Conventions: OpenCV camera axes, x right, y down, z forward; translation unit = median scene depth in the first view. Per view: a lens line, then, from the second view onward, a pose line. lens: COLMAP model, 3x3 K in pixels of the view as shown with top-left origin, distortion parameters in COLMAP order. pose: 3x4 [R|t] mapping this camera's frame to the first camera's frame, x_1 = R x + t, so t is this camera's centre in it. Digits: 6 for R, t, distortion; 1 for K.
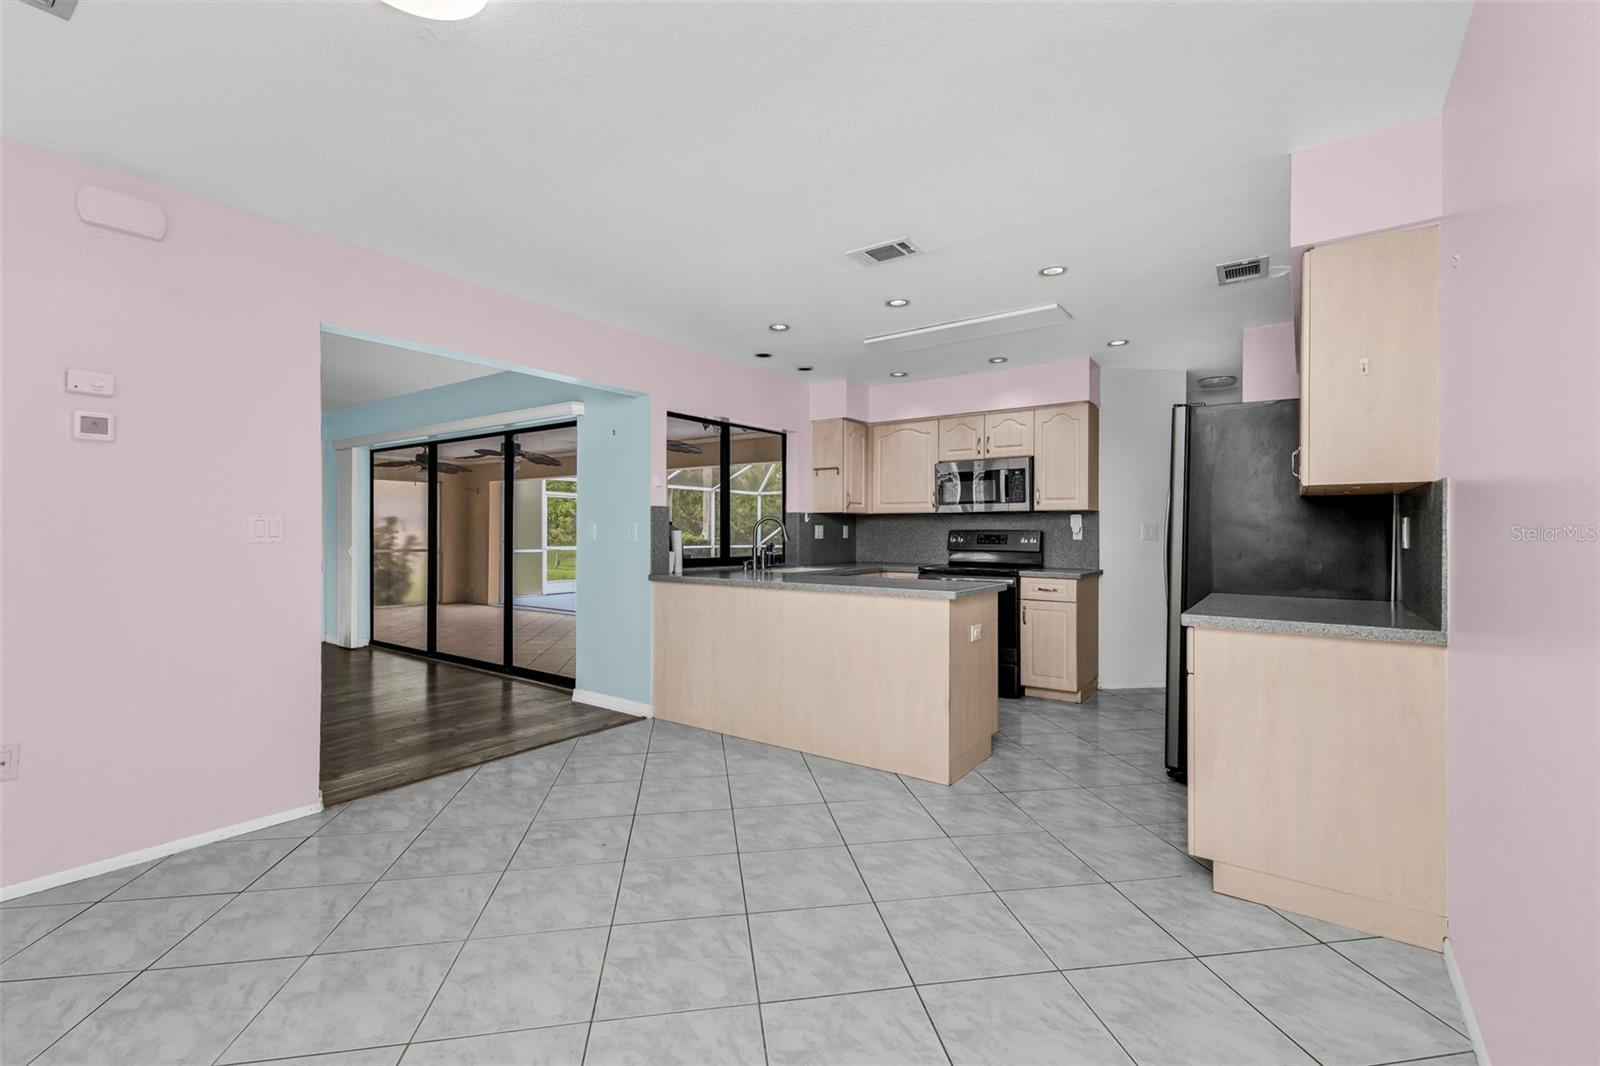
lens RADIAL K [[686.8, 0, 802.3], [0, 686.8, 533.9], [0, 0, 1]] dist [0.001208, -0.000067]
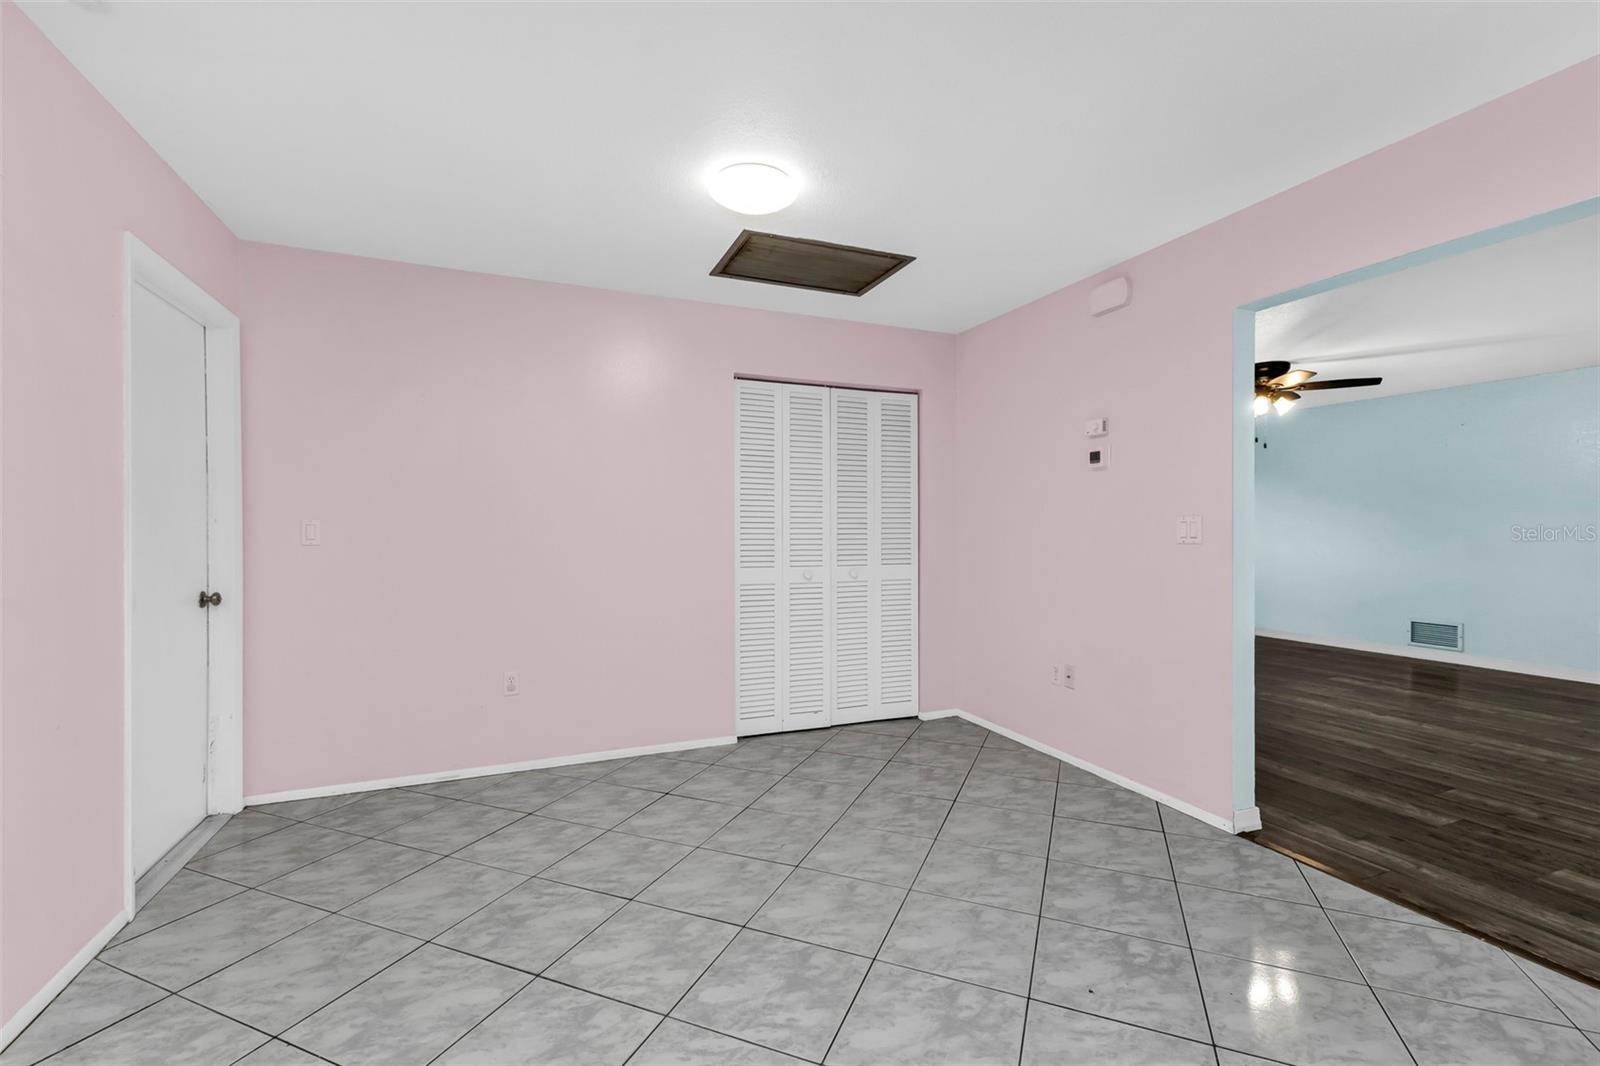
lens RADIAL K [[692.2, 0, 802.9], [0, 692.2, 530.2], [0, 0, 1]] dist [0.007359, -0.000712]
pose [[-0.525727, -0.000082, -0.850654, 0.226372], [-0.005452, 0.999980, 0.003274, -0.002871], [0.850636, 0.006359, -0.525716, 0.563164]]
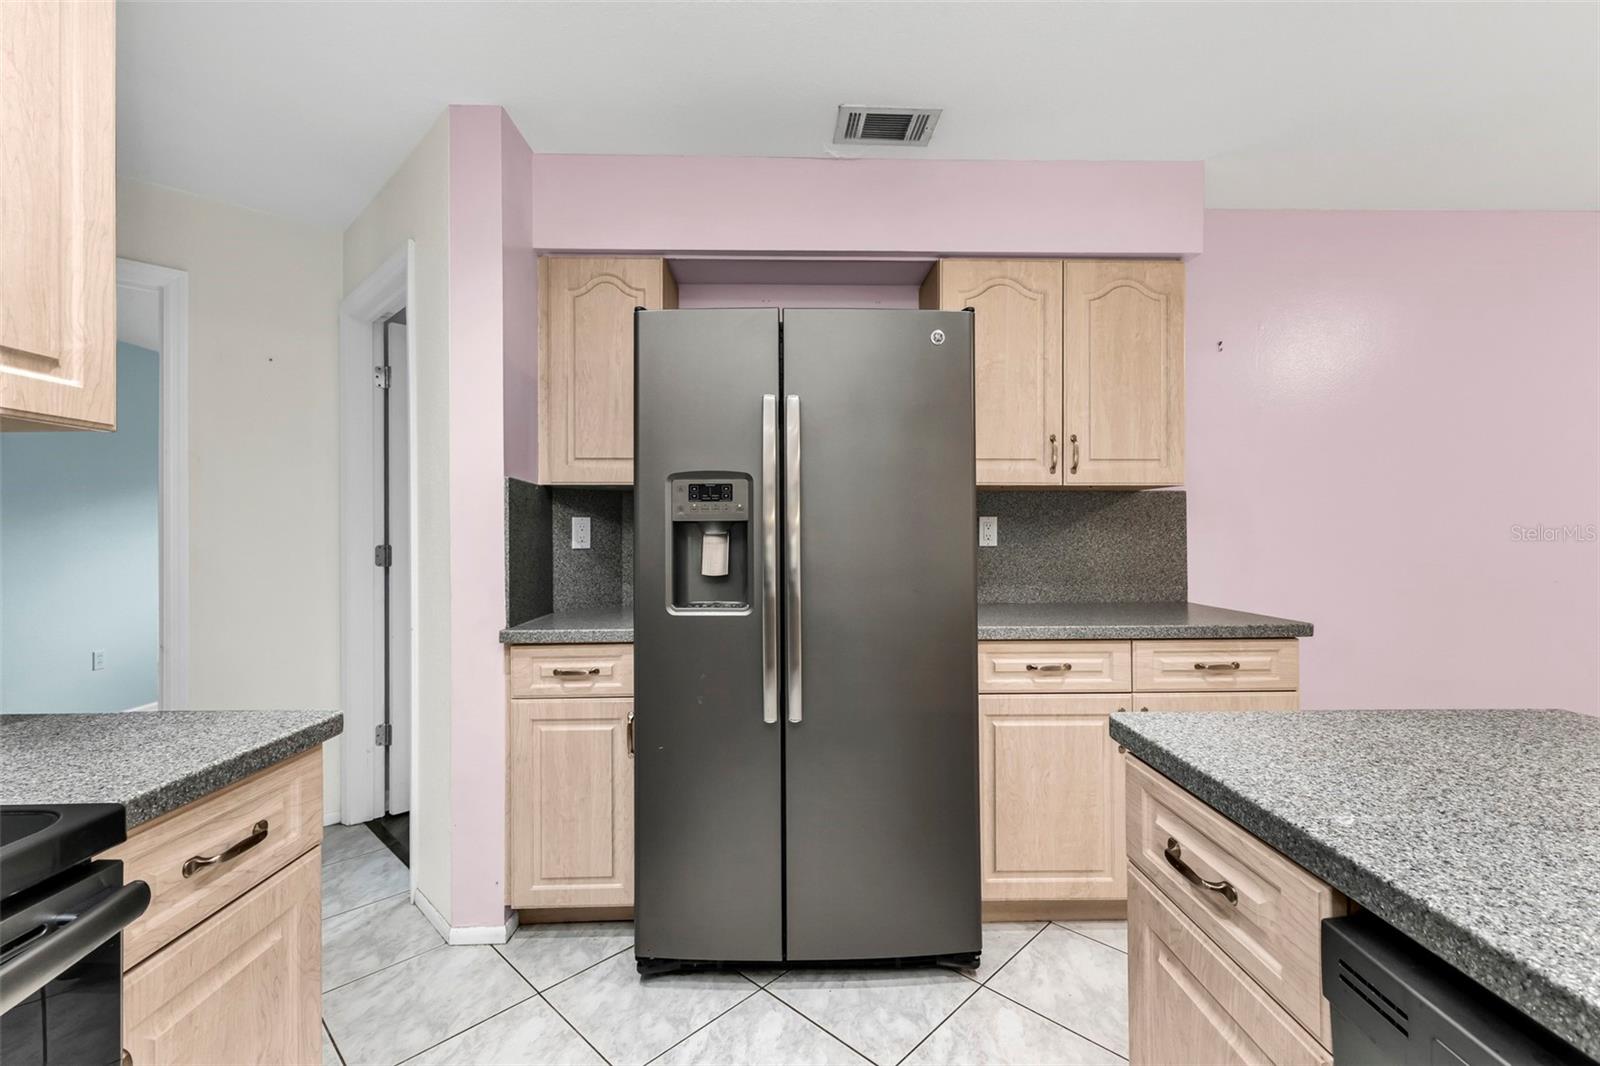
lens RADIAL K [[700.6, 0, 814.0], [0, 700.6, 531.9], [0, 0, 1]] dist [0.008685, -0.000520]
pose [[-0.610639, -0.002442, 0.791905, 0.102145], [0.003189, 0.999980, 0.005542, -0.003244], [-0.791902, 0.005910, -0.610619, 0.913856]]
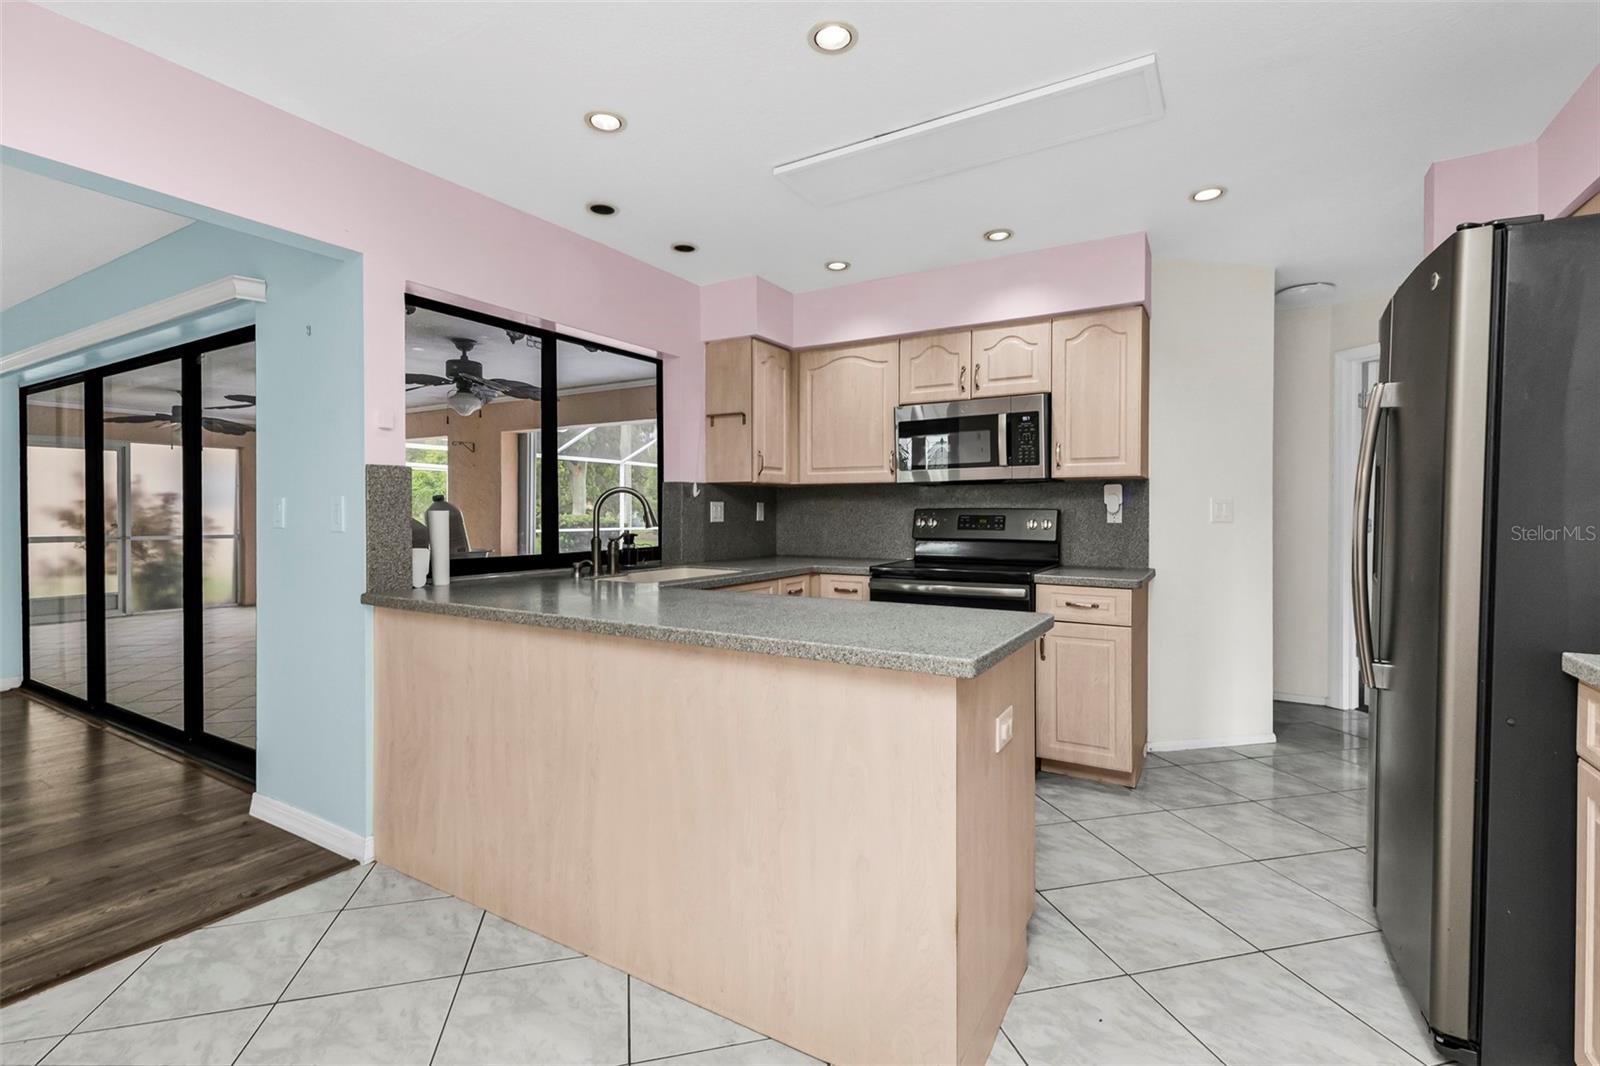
lens RADIAL K [[713.7, 0, 790.4], [0, 713.7, 518.1], [0, 0, 1]] dist [0.006931, 0.000061]
pose [[0.996838, -0.002643, 0.079422, 0.043559], [0.002237, 0.999984, 0.005202, -0.000420], [-0.079434, -0.005008, 0.996828, 0.353197]]
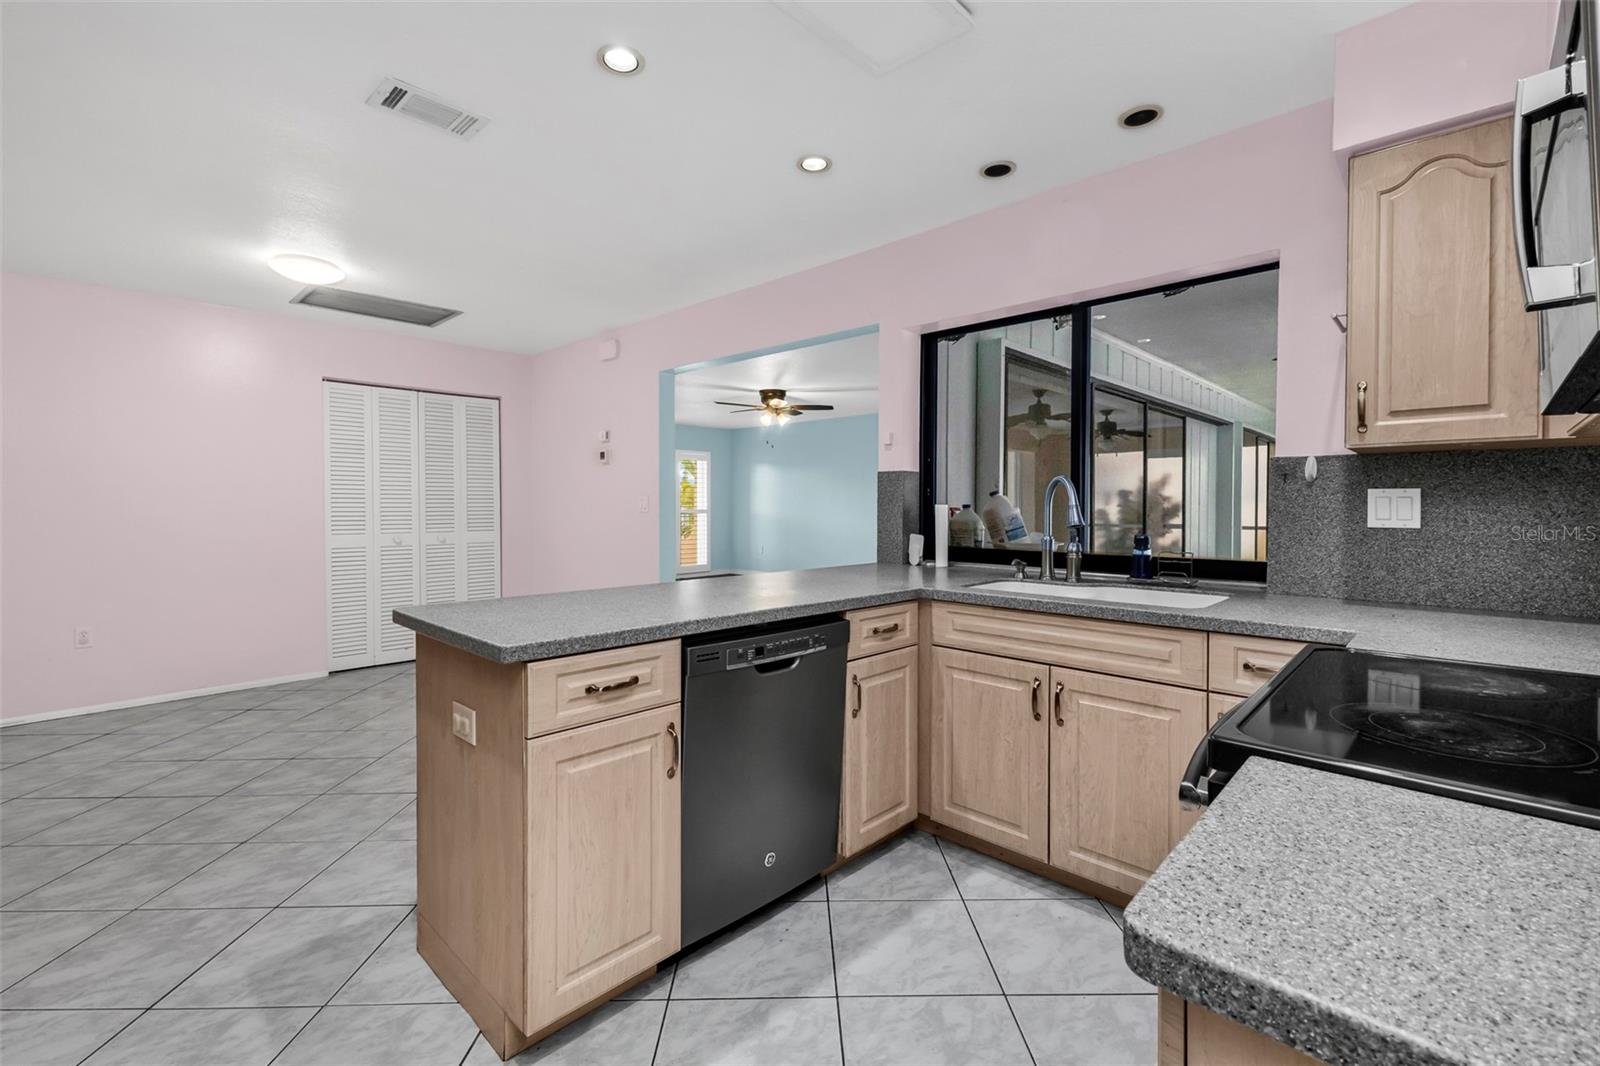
lens RADIAL K [[691.7, 0, 802.2], [0, 691.7, 512.6], [0, 0, 1]] dist [0.004034, -0.000029]
pose [[-0.135569, 0.011157, -0.990705, 0.458736], [-0.004991, 0.999916, 0.011944, -0.003443], [0.990755, 0.006564, -0.135502, 0.865791]]
